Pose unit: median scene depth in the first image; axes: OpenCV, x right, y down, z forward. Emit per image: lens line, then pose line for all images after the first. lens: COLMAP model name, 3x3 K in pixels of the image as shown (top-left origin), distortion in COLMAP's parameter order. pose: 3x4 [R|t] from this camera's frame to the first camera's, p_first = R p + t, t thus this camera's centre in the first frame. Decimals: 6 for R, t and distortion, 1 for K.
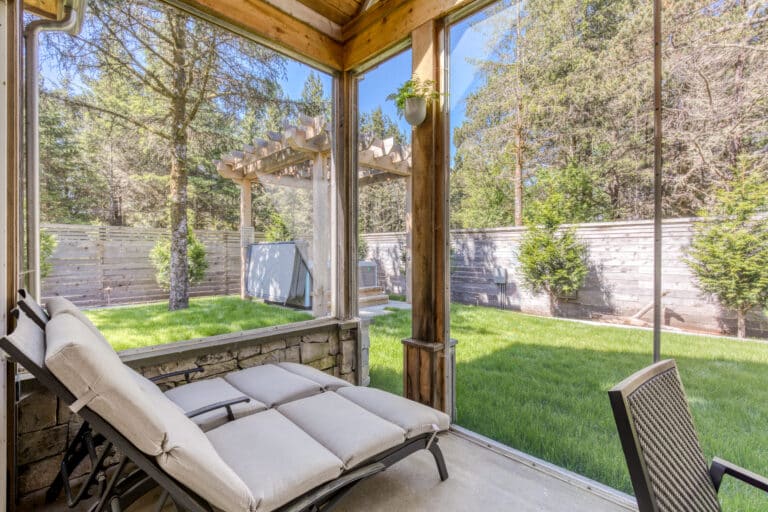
lens RADIAL K [[351.8, 0, 383.1], [0, 351.8, 250.6], [0, 0, 1]] dist [-0.002648, 0.001325]
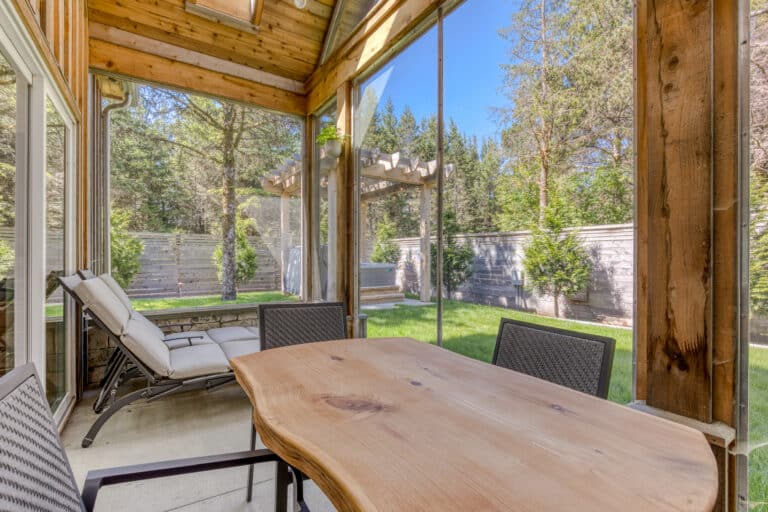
lens RADIAL K [[357.2, 0, 384.0], [0, 357.2, 256.0], [0, 0, 1]] dist [-0.002126, -0.000131]
pose [[0.981189, 0.001676, -0.193043, 0.189504], [-0.001763, 0.999998, -0.000279, 0.009648], [0.193042, 0.000614, 0.981190, -0.118340]]
